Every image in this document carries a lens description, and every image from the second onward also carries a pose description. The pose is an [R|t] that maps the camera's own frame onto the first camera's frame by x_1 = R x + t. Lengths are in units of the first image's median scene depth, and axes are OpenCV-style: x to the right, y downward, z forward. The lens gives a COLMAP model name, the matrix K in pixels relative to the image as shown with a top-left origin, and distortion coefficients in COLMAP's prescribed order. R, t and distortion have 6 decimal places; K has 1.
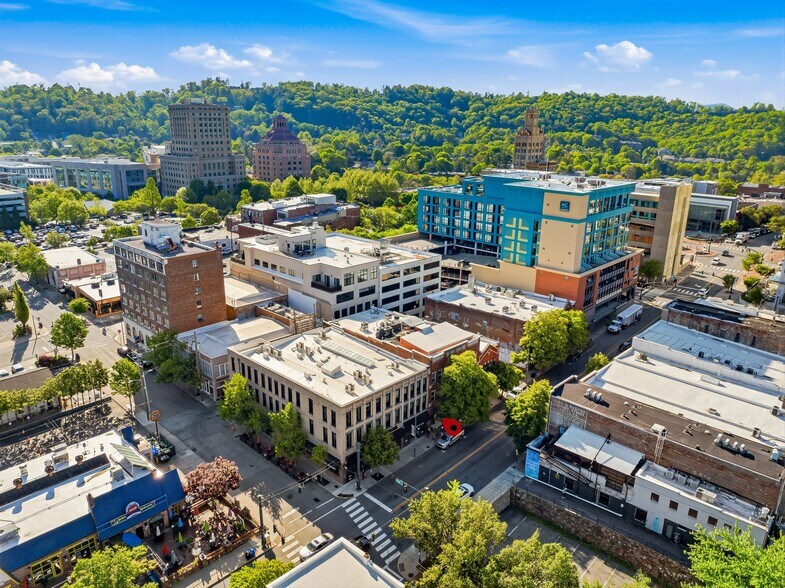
lens RADIAL K [[551.1, 0, 393.2], [0, 551.1, 296.4], [0, 0, 1]] dist [-0.033663, -0.003291]
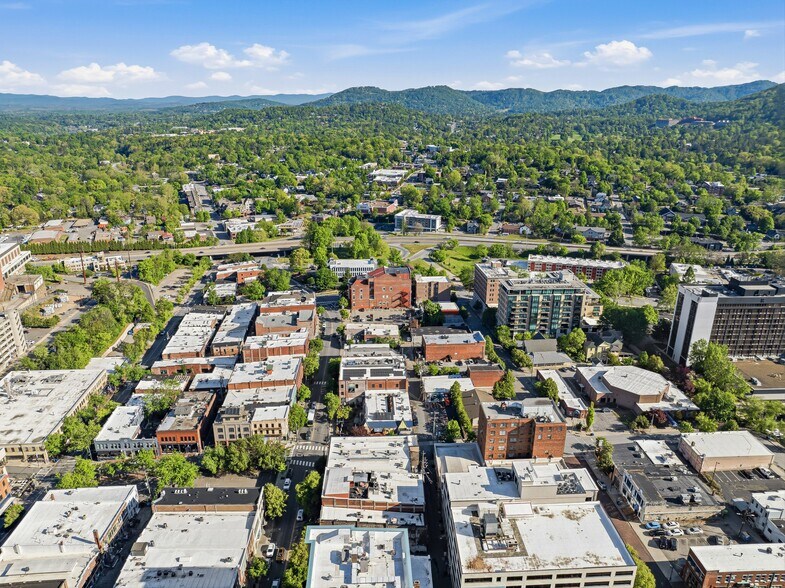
lens RADIAL K [[551.1, 0, 393.2], [0, 551.1, 296.4], [0, 0, 1]] dist [-0.033663, -0.003291]
pose [[-0.690748, 0.226037, -0.686859, 0.761092], [-0.236546, 0.826988, 0.510036, -0.991976], [0.683311, 0.514780, -0.517772, 1.303386]]
